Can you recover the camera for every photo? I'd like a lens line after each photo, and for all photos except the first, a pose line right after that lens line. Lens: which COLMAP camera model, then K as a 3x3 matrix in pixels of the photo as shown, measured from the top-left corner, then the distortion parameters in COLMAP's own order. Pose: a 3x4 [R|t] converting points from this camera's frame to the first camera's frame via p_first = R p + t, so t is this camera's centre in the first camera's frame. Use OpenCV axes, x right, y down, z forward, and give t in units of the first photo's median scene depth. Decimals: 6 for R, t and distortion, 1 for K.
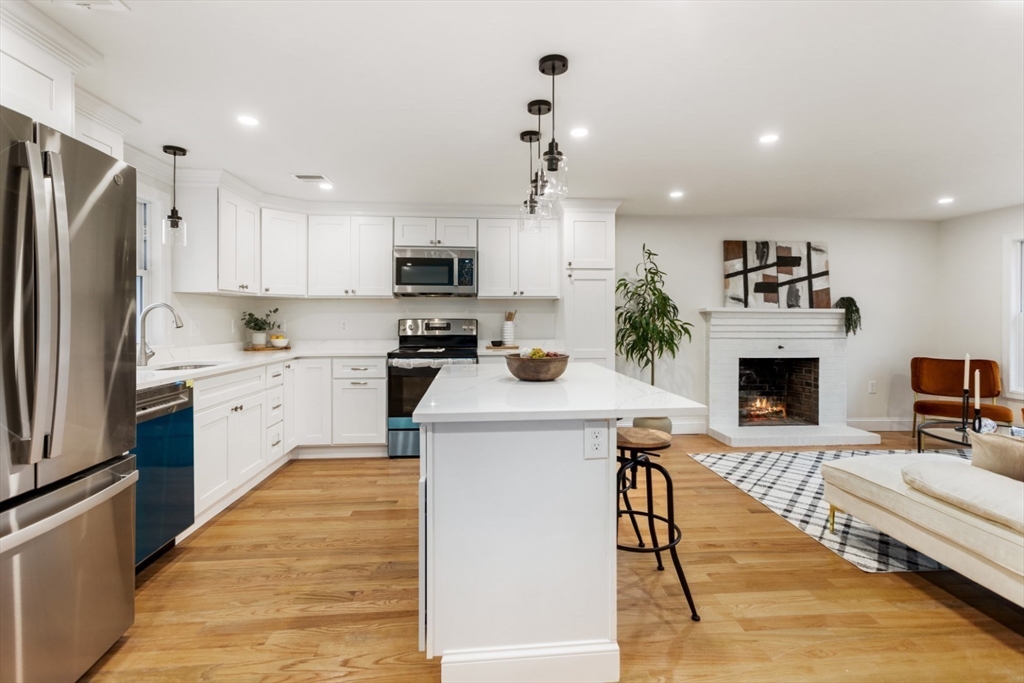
lens RADIAL K [[489.8, 0, 517.8], [0, 489.8, 316.5], [0, 0, 1]] dist [0.000209, 0.003694]
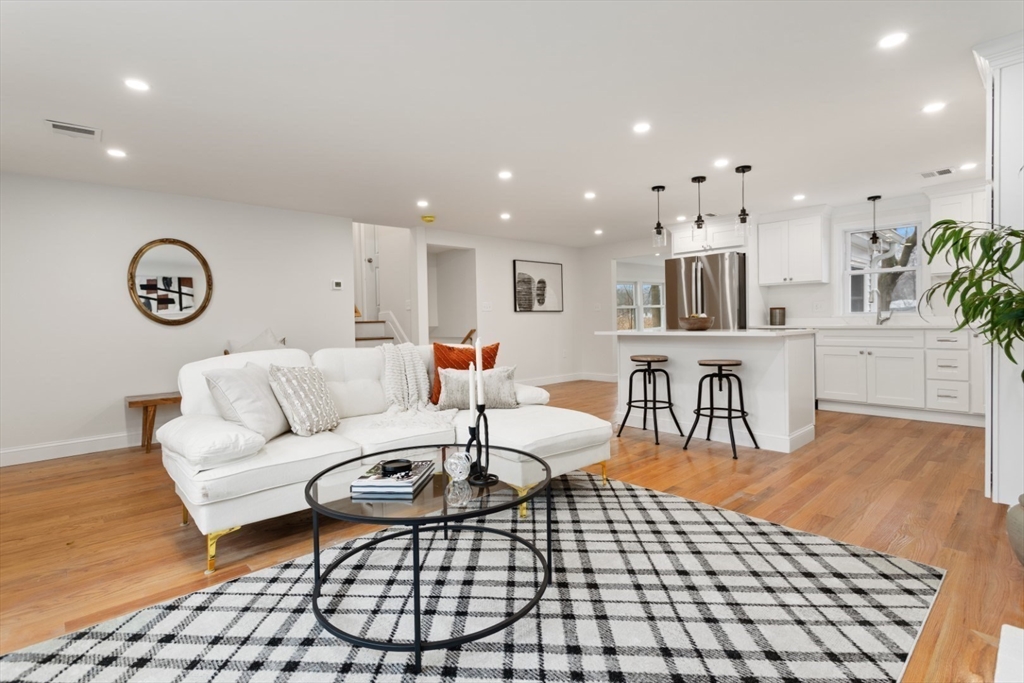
lens RADIAL K [[489.8, 0, 521.3], [0, 489.8, 327.4], [0, 0, 1]] dist [0.000209, 0.003694]
pose [[-0.787961, 0.022940, -0.615298, 0.834404], [0.018998, 0.999736, 0.012944, 0.039833], [0.615432, -0.001491, -0.788188, 1.011671]]
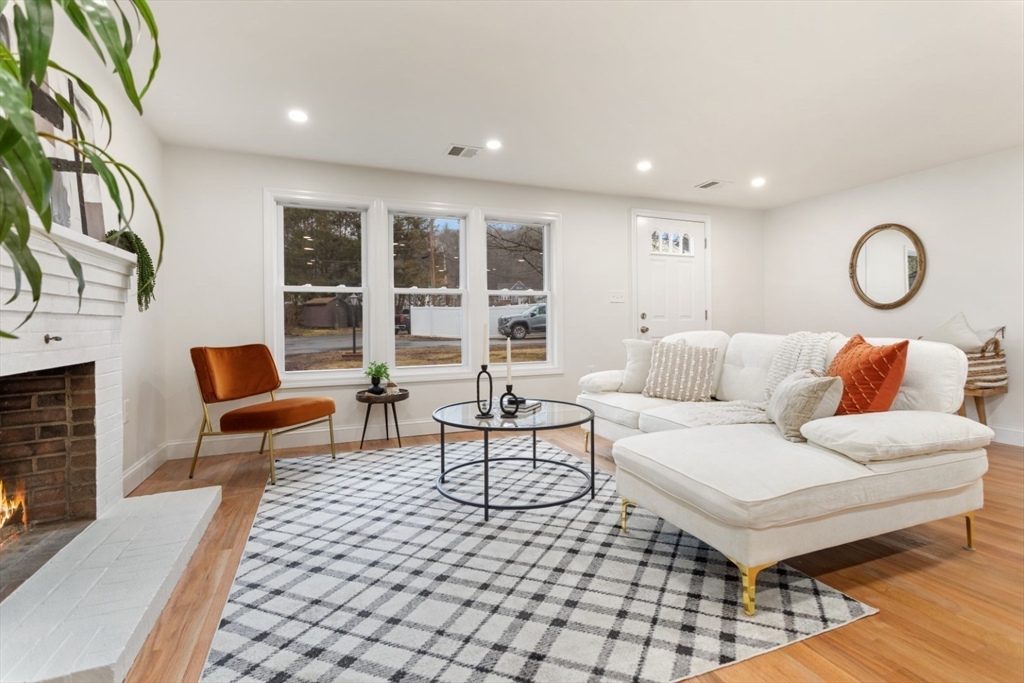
lens RADIAL K [[489.8, 0, 515.3], [0, 489.8, 323.2], [0, 0, 1]] dist [0.000209, 0.003694]
pose [[-0.292469, 0.001215, 0.956274, 0.101486], [0.007009, 0.999975, 0.000873, 0.056939], [-0.956249, 0.006958, -0.292470, 0.826266]]
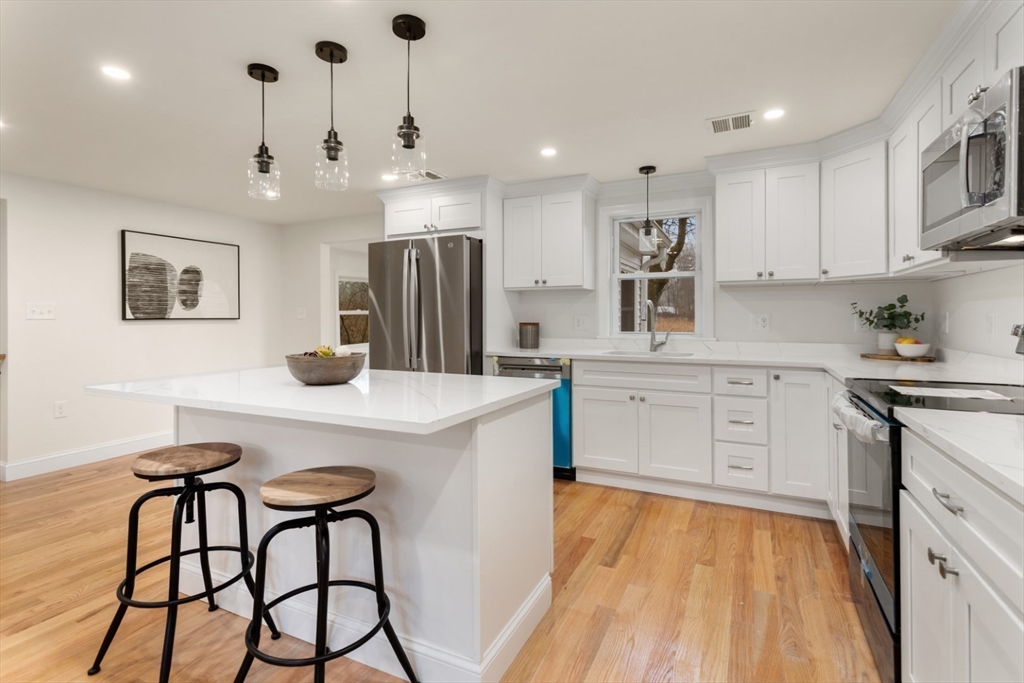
lens RADIAL K [[489.8, 0, 515.9], [0, 489.8, 313.8], [0, 0, 1]] dist [0.000209, 0.003694]
pose [[-0.509171, -0.003602, -0.860658, 0.297401], [0.004993, 0.999962, -0.007138, 0.008343], [0.860651, -0.007932, -0.509134, 0.845291]]
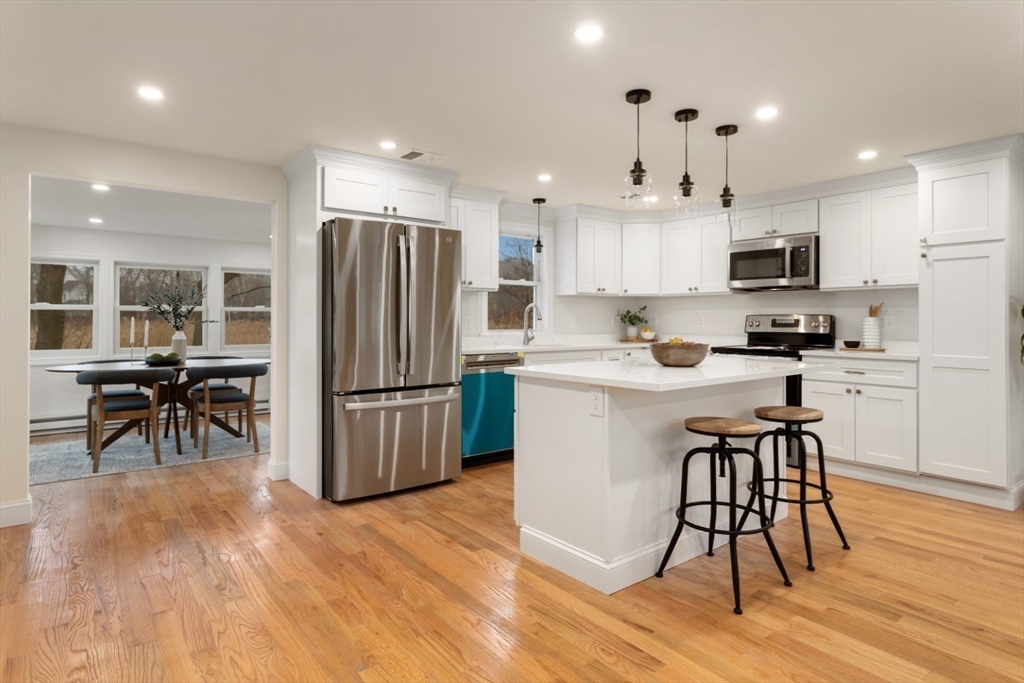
lens RADIAL K [[567.7, 0, 507.9], [0, 567.7, 312.0], [0, 0, 1]] dist [-0.003963, -0.001009]
pose [[0.538535, -0.008982, -0.842555, 0.445809], [-0.000061, 0.999943, -0.010699, 0.011105], [0.842603, 0.005814, 0.538504, -0.002018]]
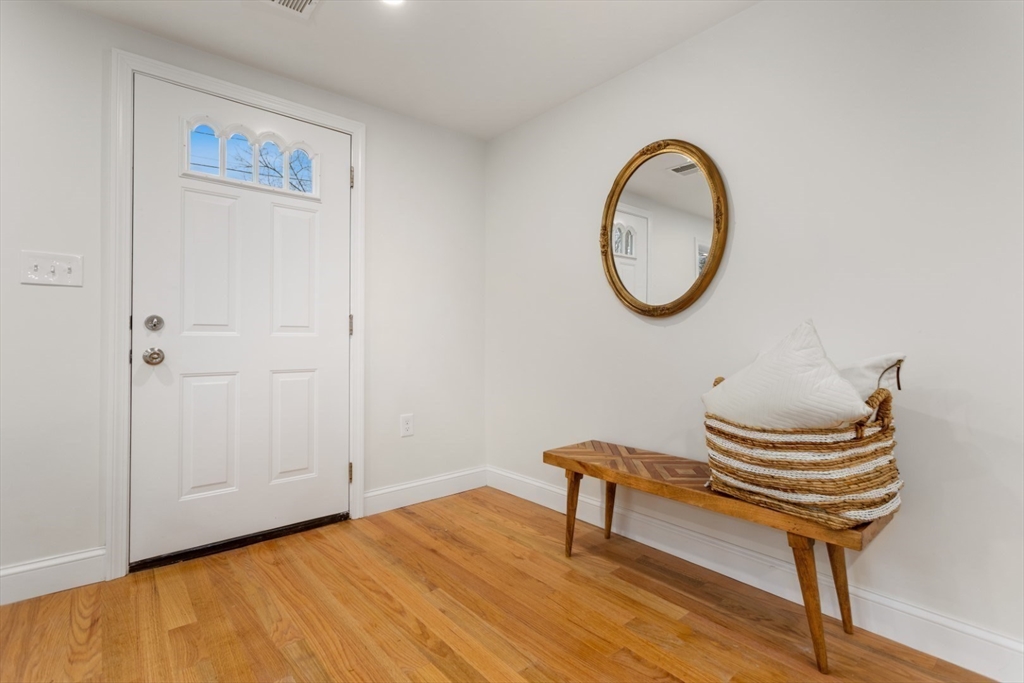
lens RADIAL K [[489.8, 0, 516.9], [0, 489.8, 336.7], [0, 0, 1]] dist [0.000209, 0.003694]
pose [[-0.583820, -0.001705, 0.811882, 0.497945], [-0.002094, 0.999998, 0.000594, 0.055496], [-0.811881, -0.001353, -0.583822, 0.245012]]
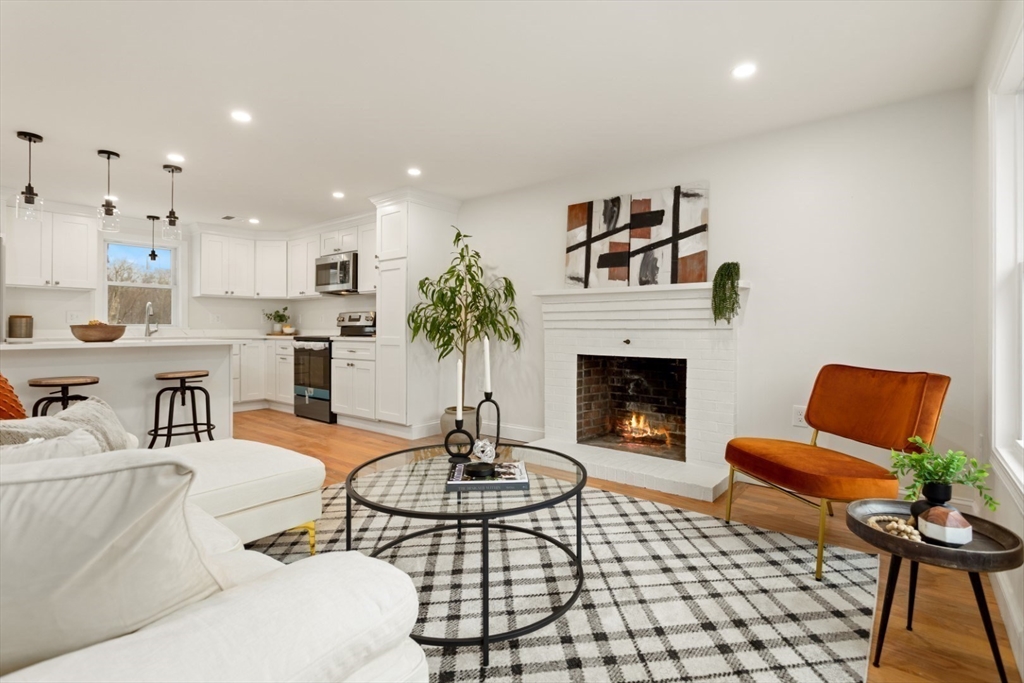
lens RADIAL K [[489.8, 0, 516.8], [0, 489.8, 321.7], [0, 0, 1]] dist [0.000209, 0.003694]
pose [[0.724786, -0.010130, -0.688900, 0.963623], [0.002363, 0.999923, -0.012218, 0.044409], [0.688970, 0.007227, 0.724754, 0.393244]]
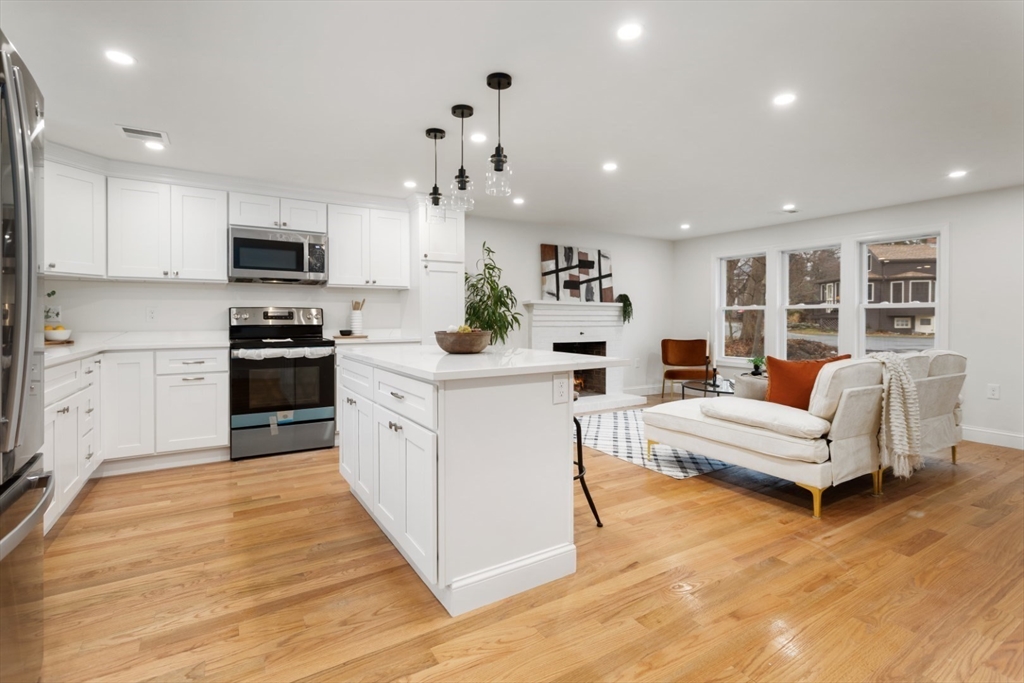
lens RADIAL K [[489.8, 0, 517.6], [0, 489.8, 318.0], [0, 0, 1]] dist [0.000209, 0.003694]
pose [[0.890551, -0.000287, 0.454883, -0.179880], [-0.000618, 0.999998, 0.001840, 0.022840], [-0.454883, -0.001920, 0.890549, -0.029903]]
